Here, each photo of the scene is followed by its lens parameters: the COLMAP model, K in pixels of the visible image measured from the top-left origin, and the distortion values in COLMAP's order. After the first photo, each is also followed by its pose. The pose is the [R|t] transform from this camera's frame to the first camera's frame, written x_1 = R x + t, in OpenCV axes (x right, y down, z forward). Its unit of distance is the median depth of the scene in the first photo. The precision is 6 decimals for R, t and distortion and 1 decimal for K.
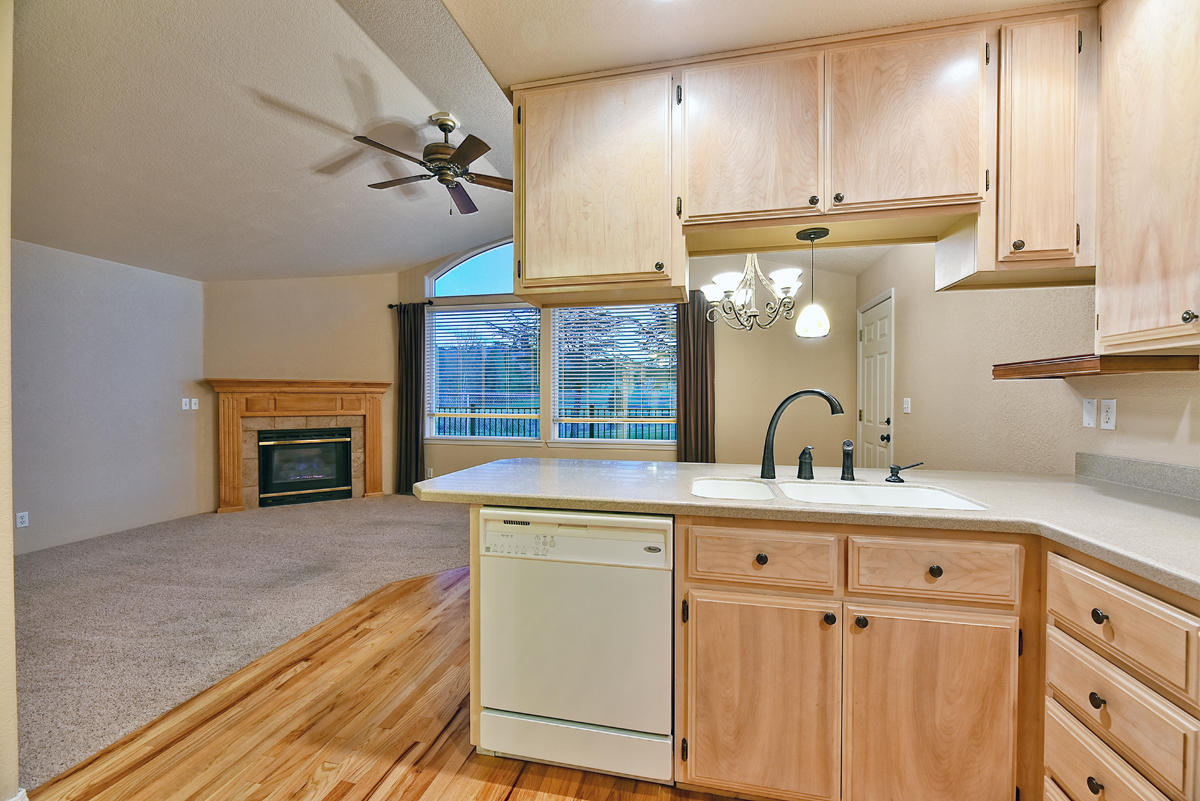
lens RADIAL K [[481.6, 0, 599.1], [0, 481.6, 402.3], [0, 0, 1]] dist [-0.001159, -0.000060]
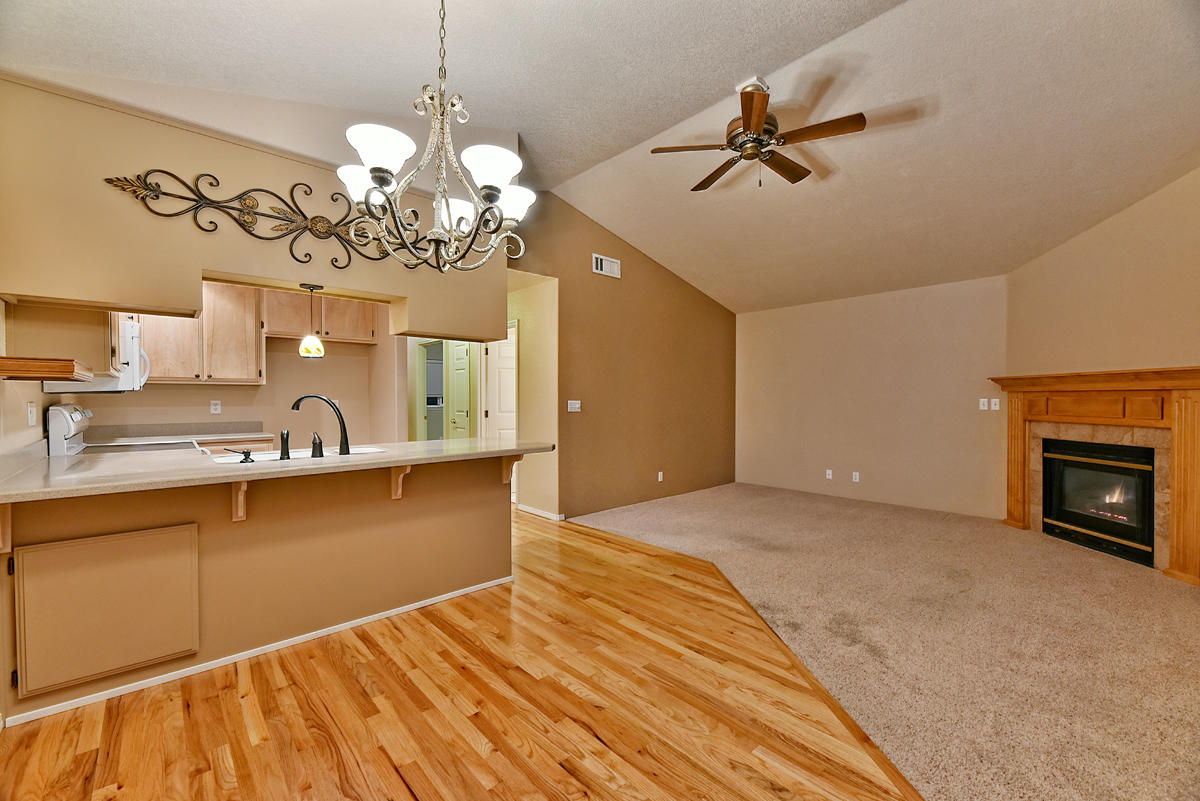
lens RADIAL K [[481.6, 0, 595.4], [0, 481.6, 401.9], [0, 0, 1]] dist [-0.001159, -0.000060]
pose [[-0.570388, 0.008505, -0.821331, 0.413000], [-0.003211, 0.999916, 0.012584, -0.011433], [0.821369, 0.009815, -0.570313, 0.896281]]
